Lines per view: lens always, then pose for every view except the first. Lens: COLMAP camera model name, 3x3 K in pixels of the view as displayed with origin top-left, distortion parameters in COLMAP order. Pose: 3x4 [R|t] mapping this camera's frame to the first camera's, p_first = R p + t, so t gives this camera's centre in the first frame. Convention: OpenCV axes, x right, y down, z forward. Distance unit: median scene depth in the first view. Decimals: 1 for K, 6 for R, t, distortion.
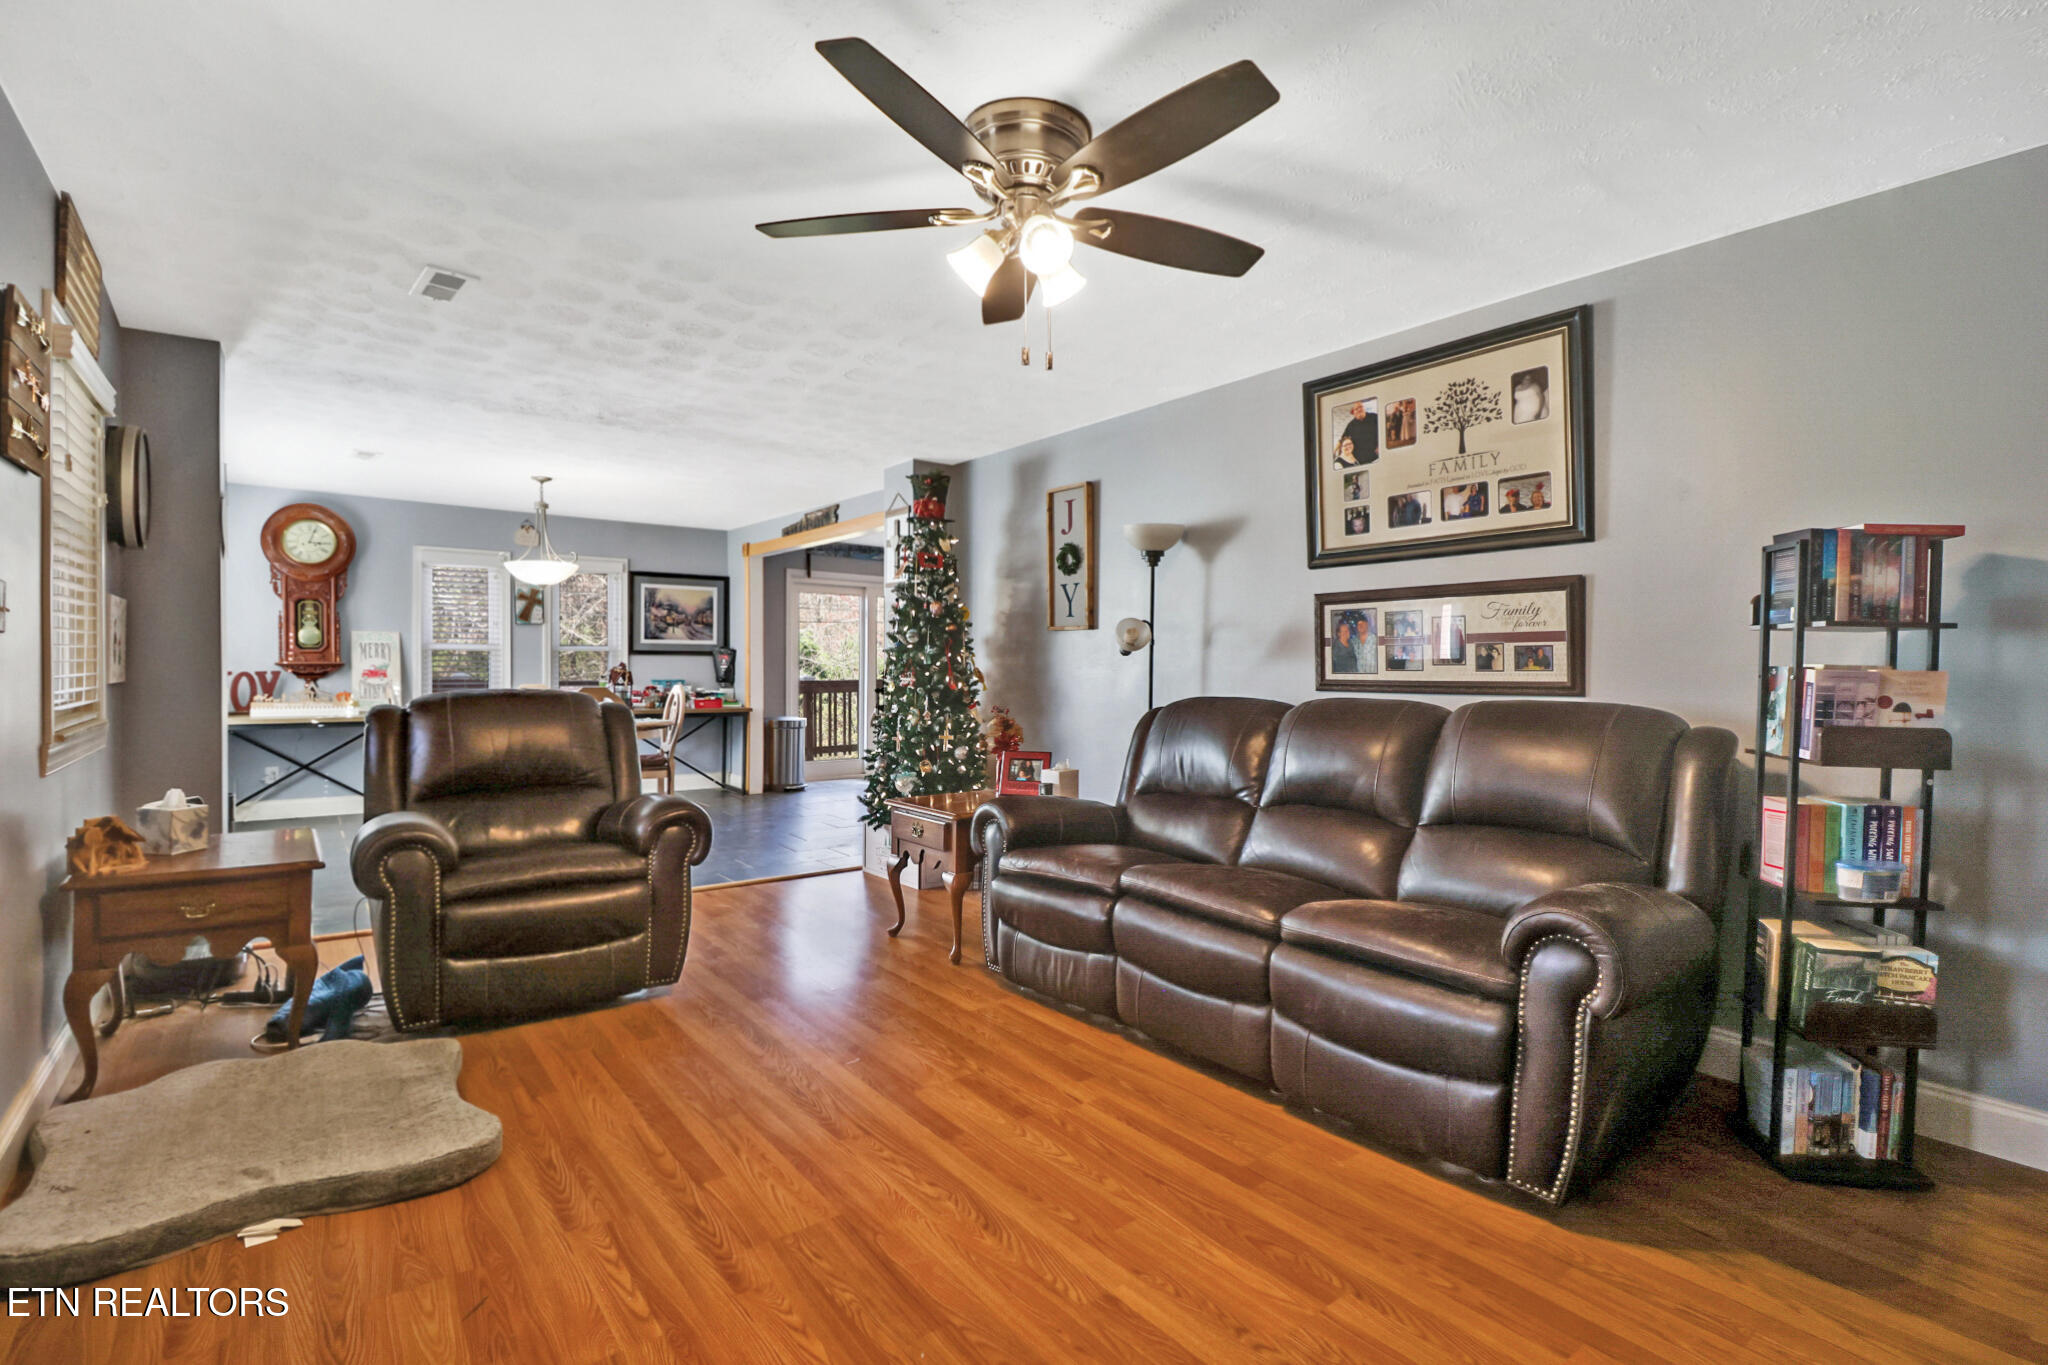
lens RADIAL K [[943.6, 0, 1029.6], [0, 943.6, 669.6], [0, 0, 1]] dist [0.000832, -0.015454]
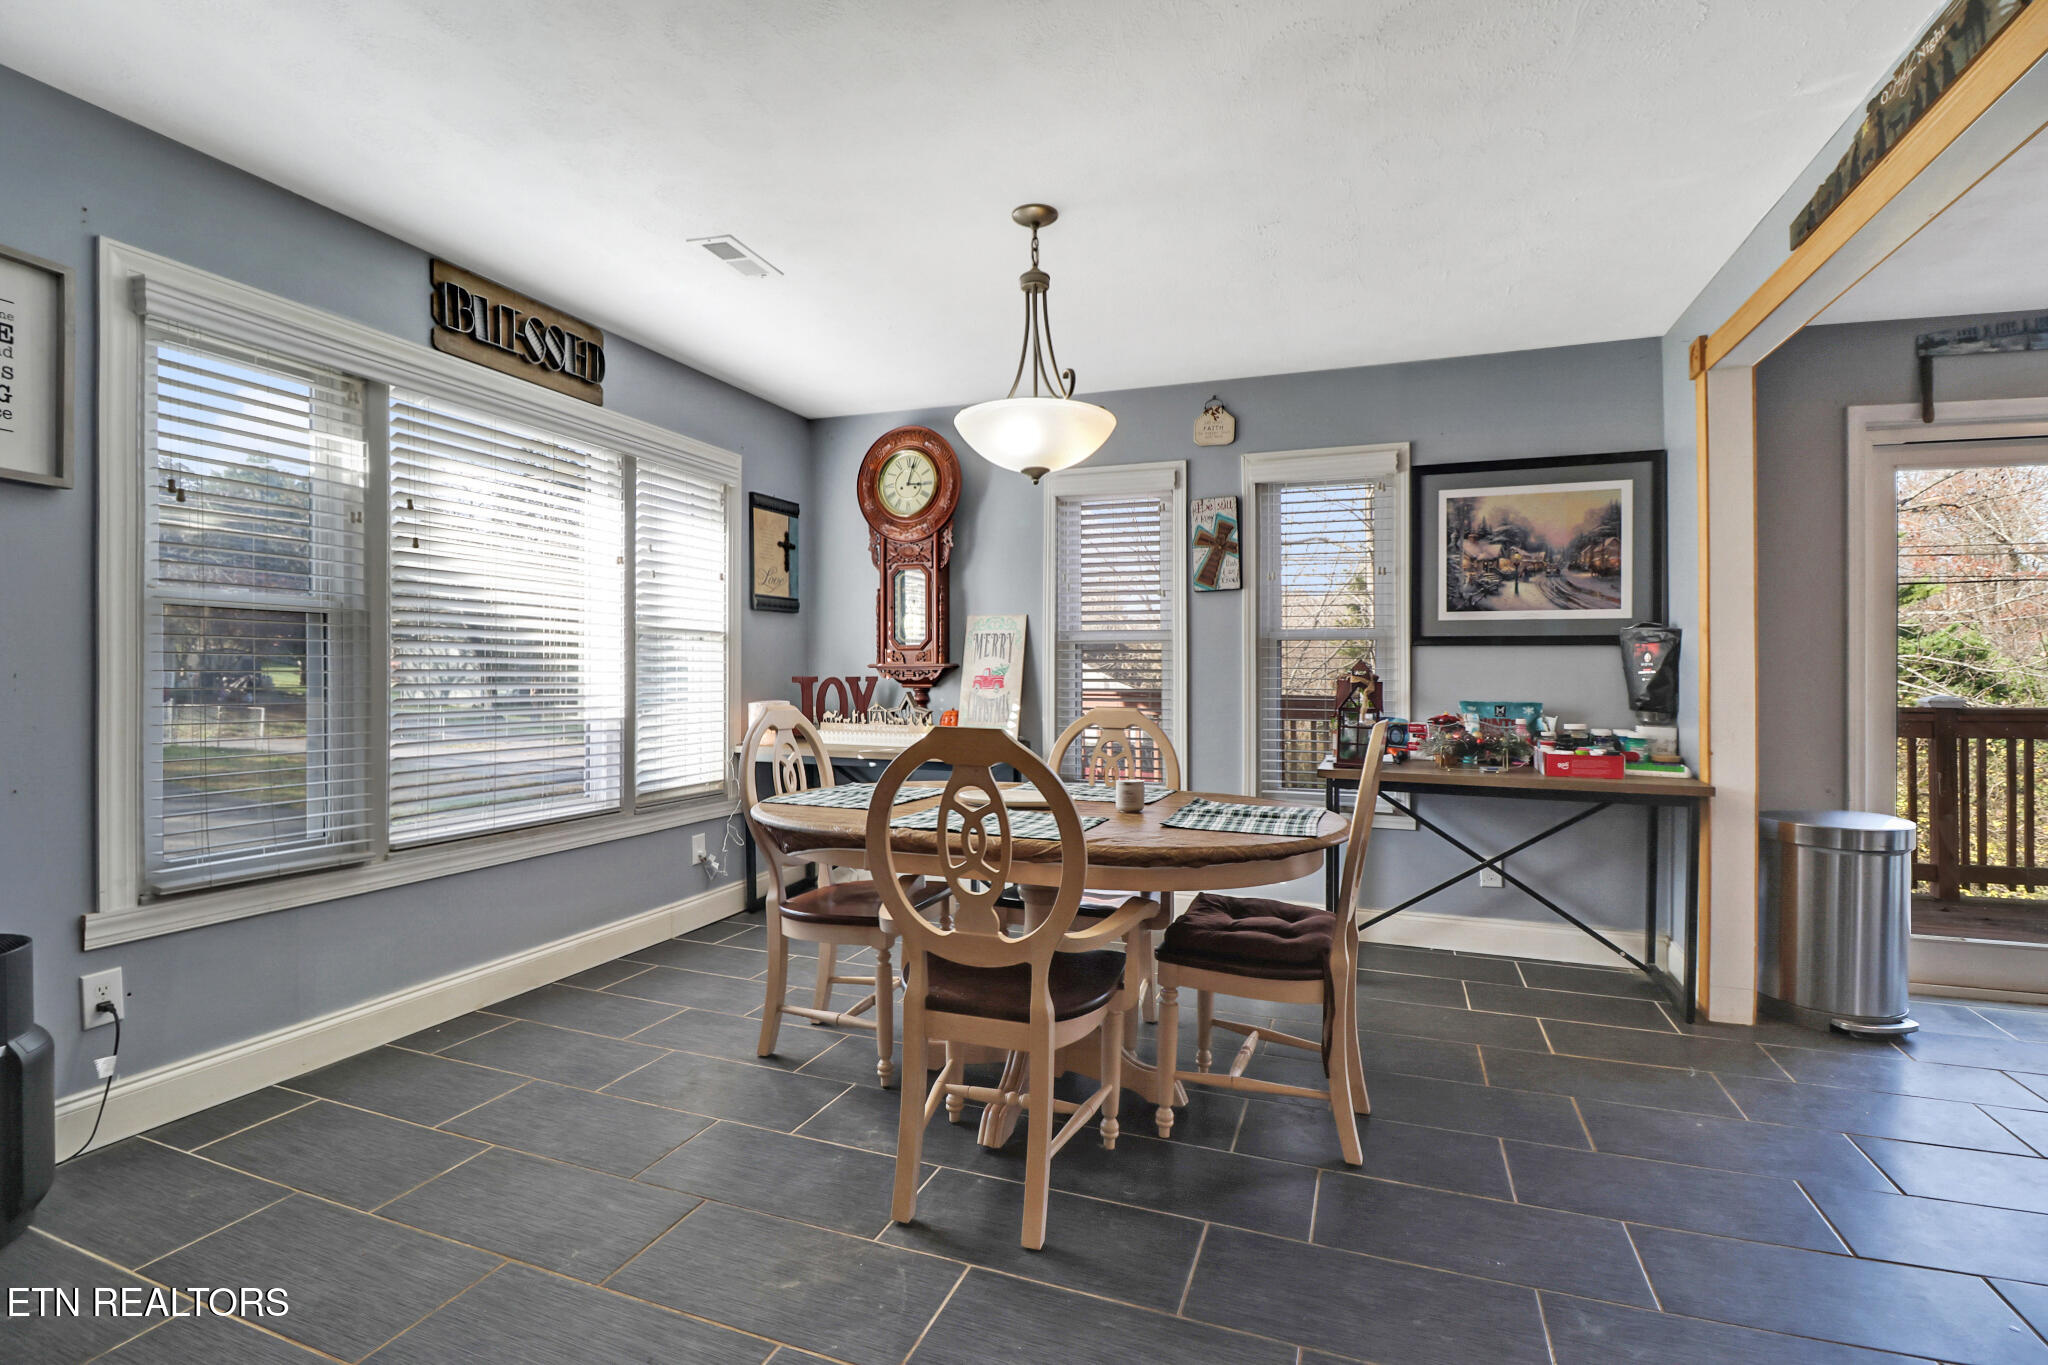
lens RADIAL K [[943.6, 0, 1029.6], [0, 943.6, 669.6], [0, 0, 1]] dist [0.000832, -0.015454]
pose [[0.520216, -0.003429, -0.854028, -0.146402], [-0.007673, 0.999933, -0.008689, 0.001419], [0.854000, 0.011073, 0.520154, 0.697328]]
